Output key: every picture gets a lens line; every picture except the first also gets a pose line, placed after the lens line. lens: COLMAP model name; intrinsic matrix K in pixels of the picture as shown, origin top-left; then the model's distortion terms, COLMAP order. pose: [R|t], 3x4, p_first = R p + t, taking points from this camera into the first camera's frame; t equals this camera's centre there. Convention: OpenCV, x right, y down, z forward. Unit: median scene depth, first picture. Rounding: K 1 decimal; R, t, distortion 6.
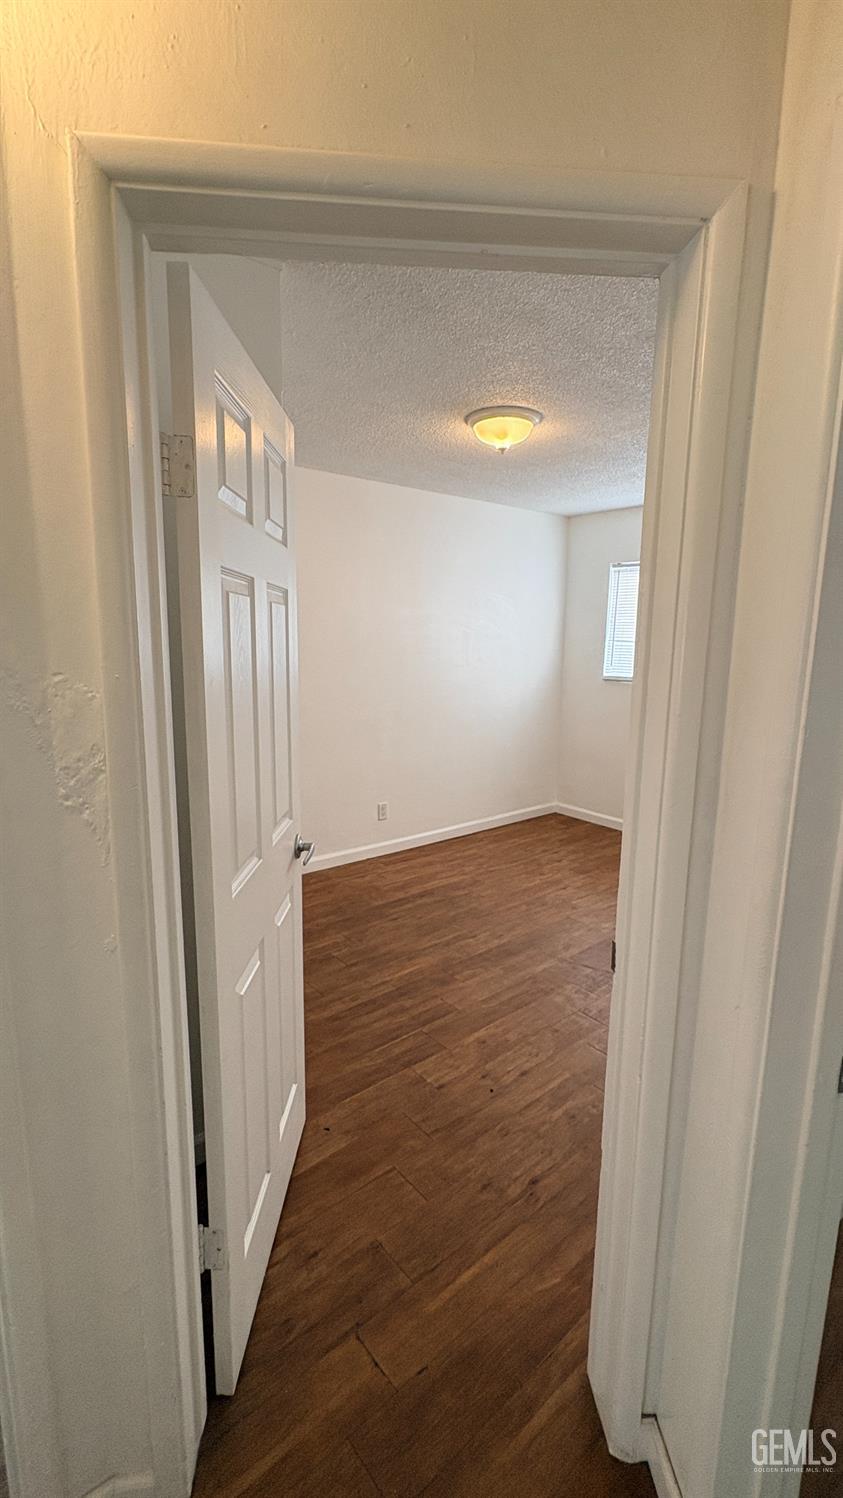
lens RADIAL K [[661.0, 0, 421.5], [0, 661.0, 749.0], [0, 0, 1]] dist [0.001026, 0.000276]
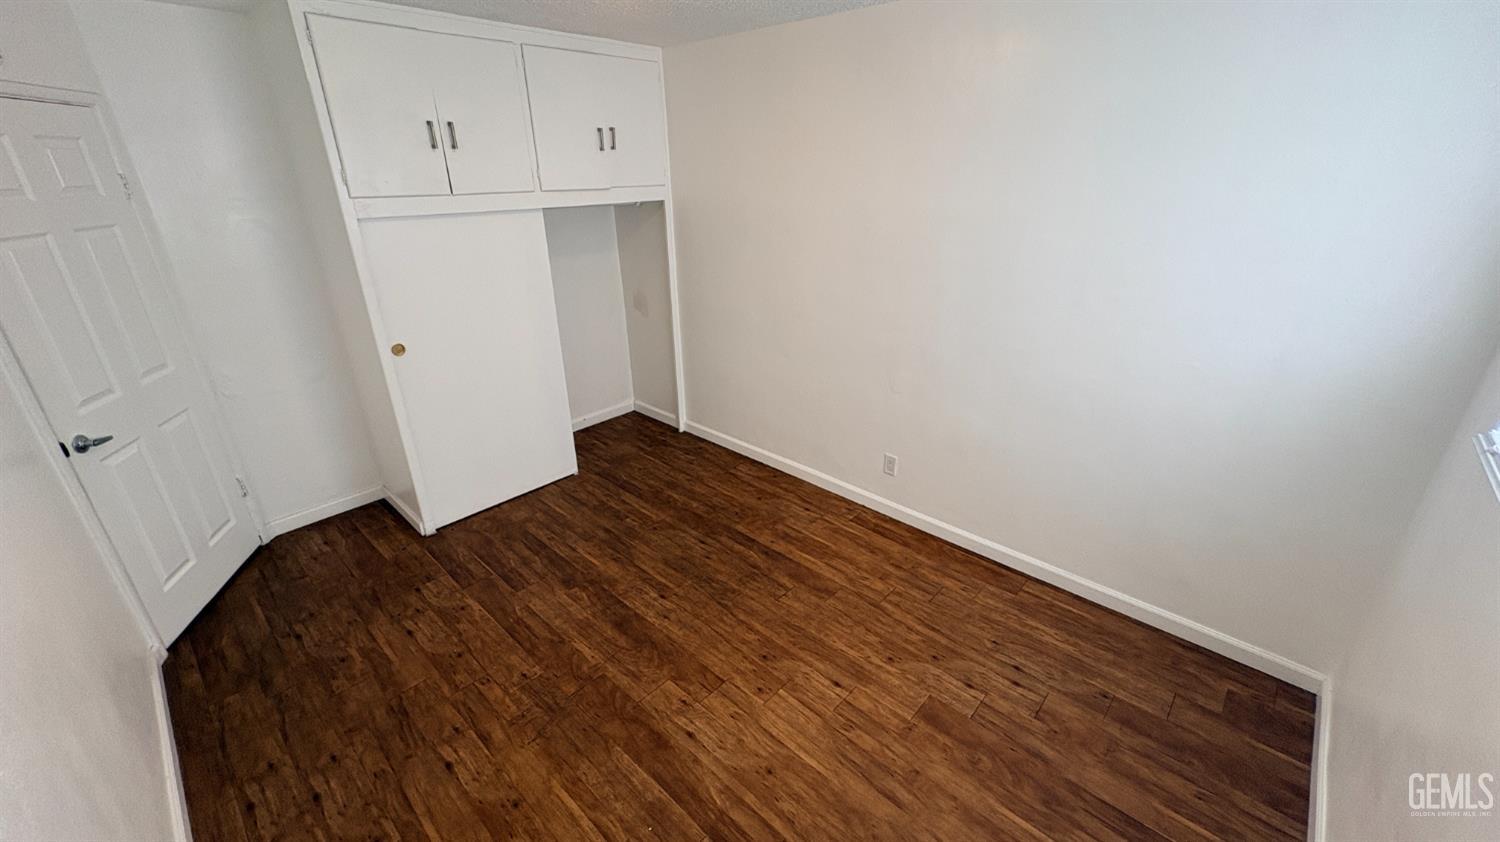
lens RADIAL K [[598.5, 0, 750.0], [0, 598.5, 421.0], [0, 0, 1]] dist [0.000325, 0.000729]
pose [[0.125441, 0.379926, -0.916472, 0.737918], [-0.159248, 0.919501, 0.359385, -0.244644], [0.979237, 0.100865, 0.175845, 0.930643]]
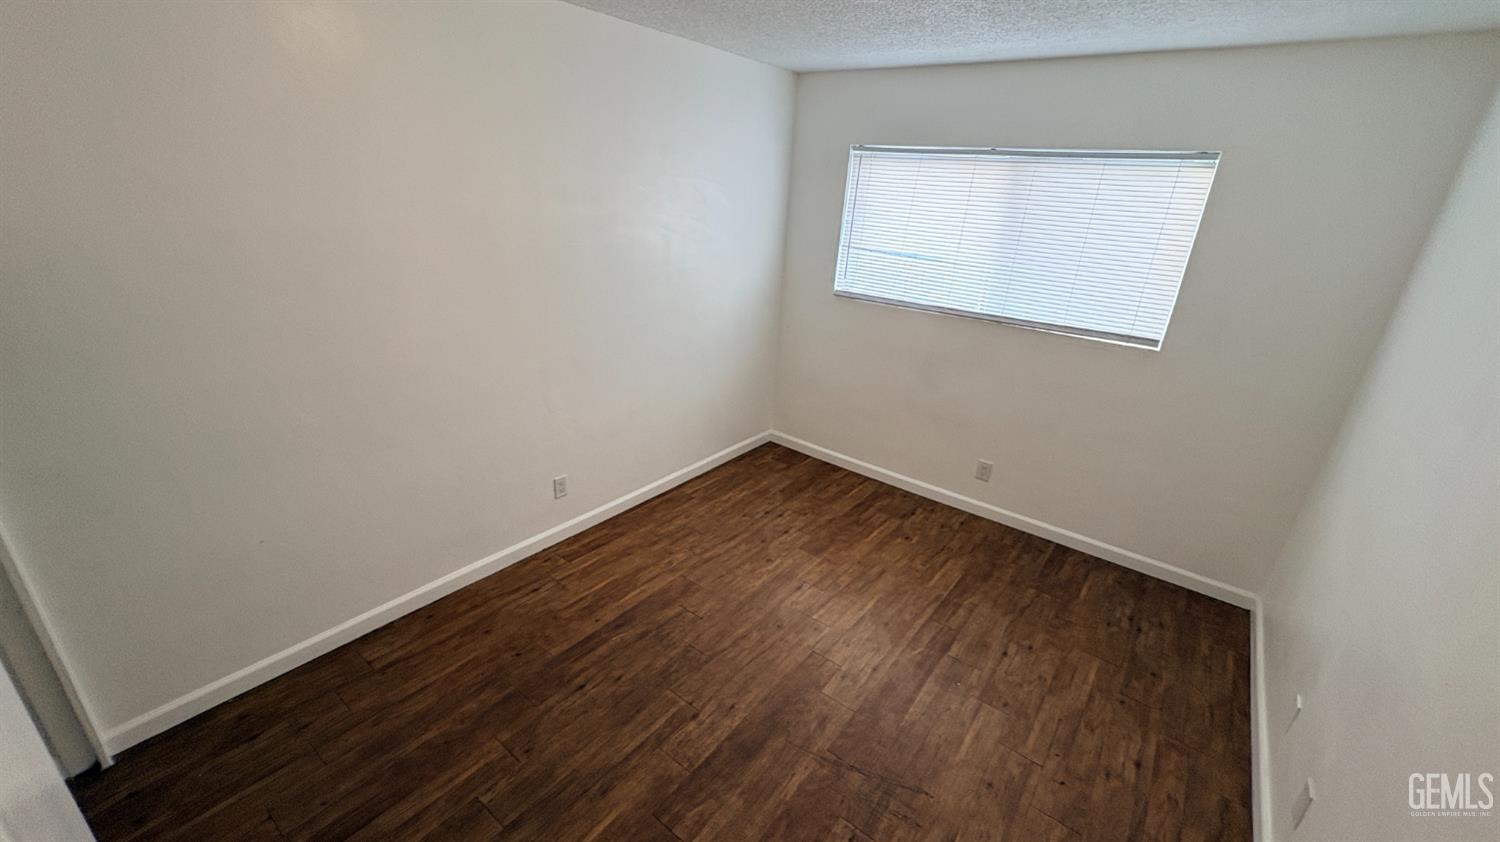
lens RADIAL K [[598.5, 0, 750.0], [0, 598.5, 421.0], [0, 0, 1]] dist [0.000325, 0.000729]
pose [[0.975415, -0.038129, 0.217054, 0.008325], [-0.009196, 0.977019, 0.212953, -0.165310], [-0.220186, -0.209713, 0.952648, 0.425887]]
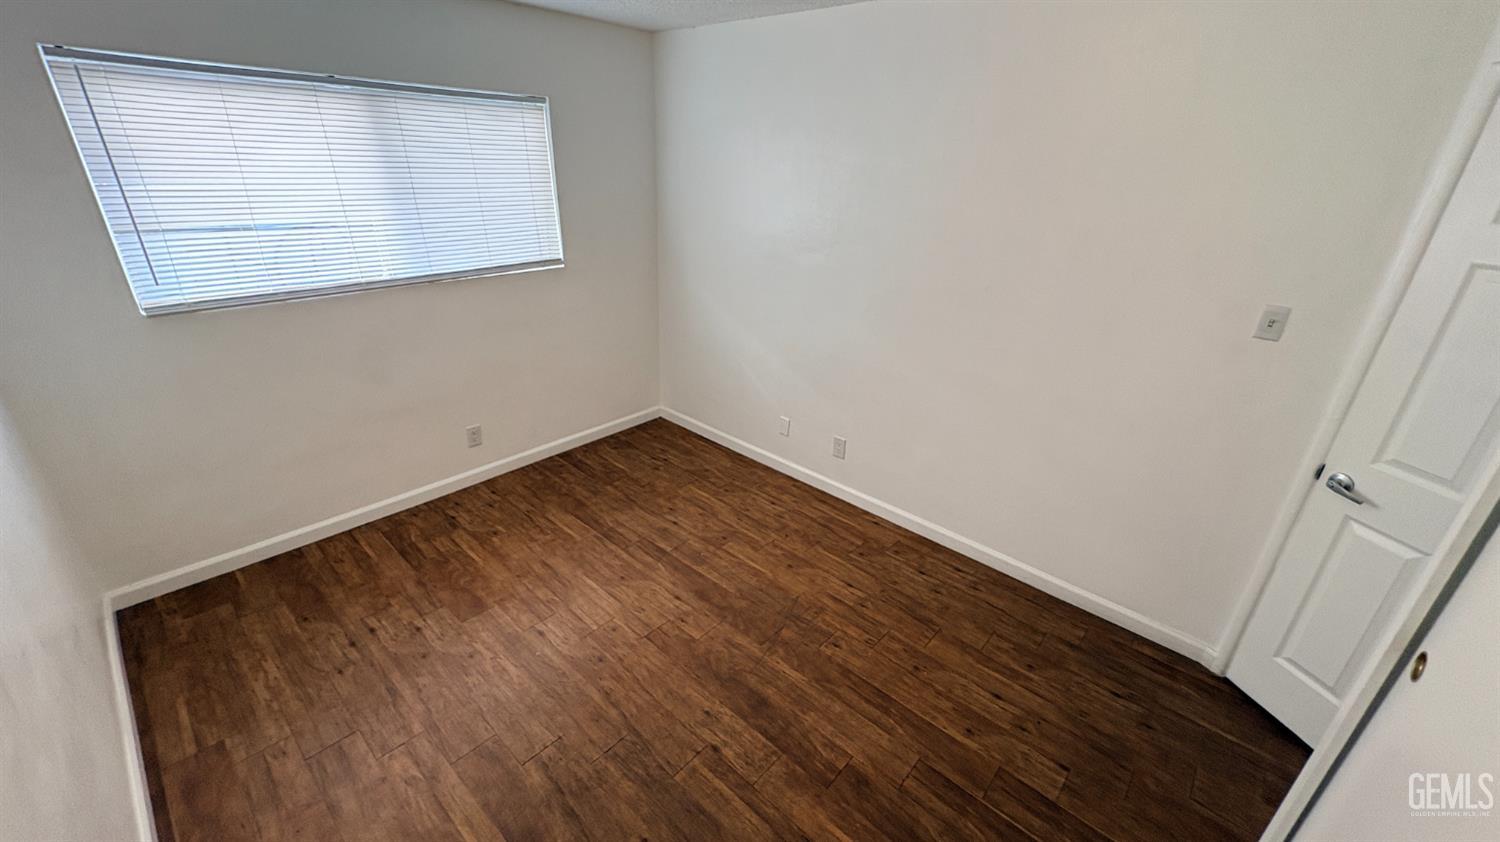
lens RADIAL K [[598.5, 0, 750.0], [0, 598.5, 421.0], [0, 0, 1]] dist [0.000325, 0.000729]
pose [[-0.138916, -0.417496, 0.897997, -0.317842], [0.132825, 0.890741, 0.434670, -0.255682], [-0.981356, 0.179659, -0.068285, 0.929787]]
